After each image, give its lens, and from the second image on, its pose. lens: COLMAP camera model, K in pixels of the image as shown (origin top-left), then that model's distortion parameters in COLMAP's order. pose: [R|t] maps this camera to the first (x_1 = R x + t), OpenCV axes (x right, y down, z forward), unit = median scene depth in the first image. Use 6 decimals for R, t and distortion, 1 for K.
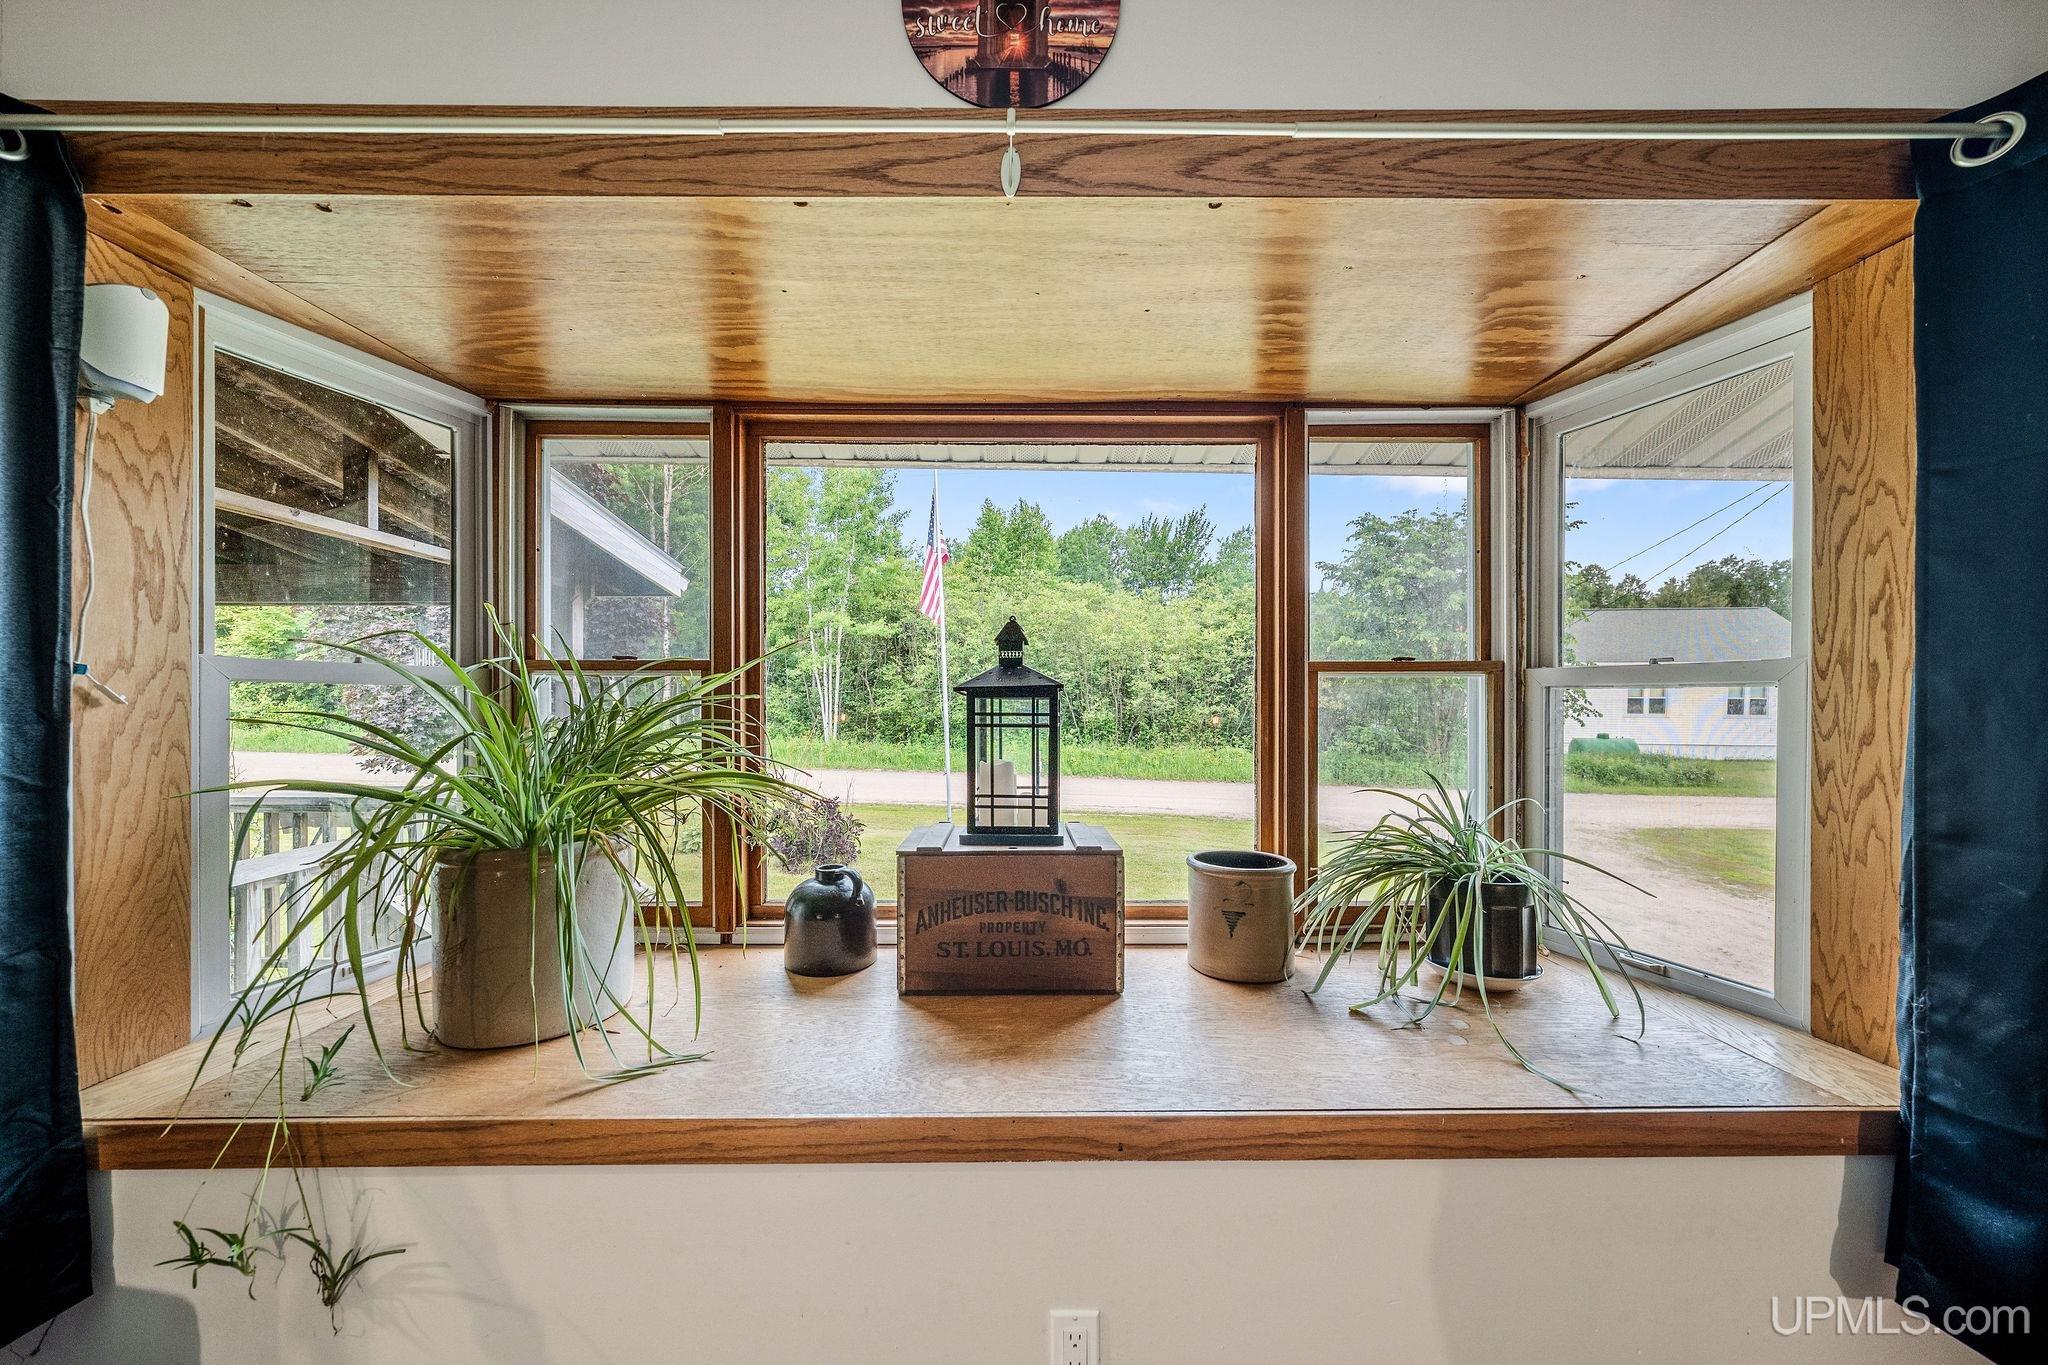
lens RADIAL K [[714.8, 0, 1030.0], [0, 714.8, 706.3], [0, 0, 1]] dist [-0.002173, 0.000238]
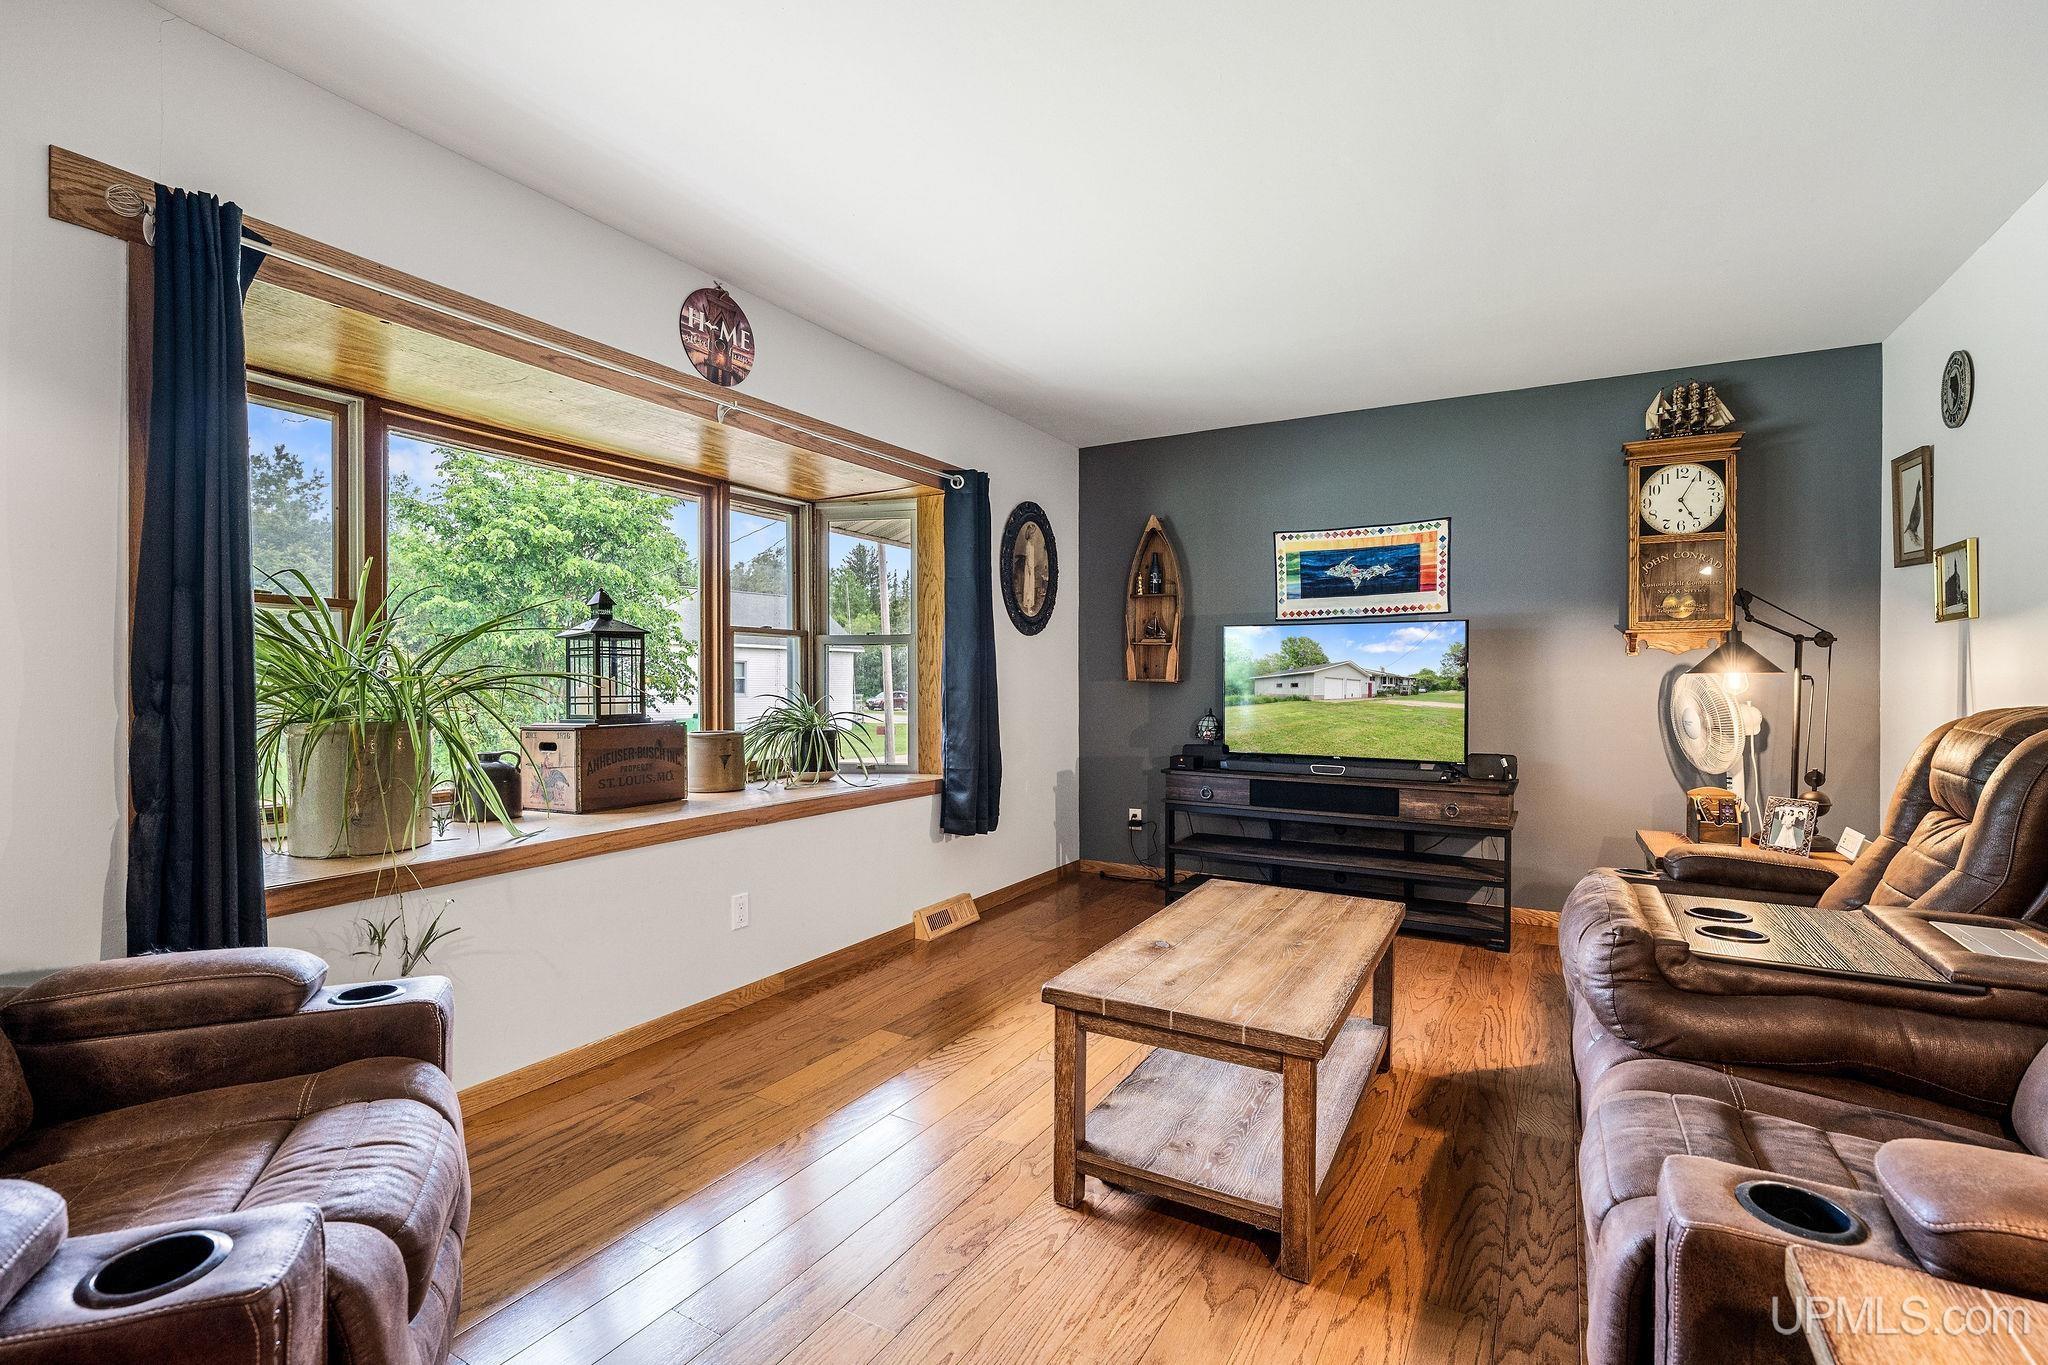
lens RADIAL K [[938.9, 0, 1021.6], [0, 938.9, 683.2], [0, 0, 1]] dist [-0.001361, -0.000137]
pose [[0.509626, -0.002423, 0.860392, -1.459868], [0.010777, 0.999936, -0.003568, 0.112748], [-0.860328, 0.011091, 0.509620, -0.953140]]
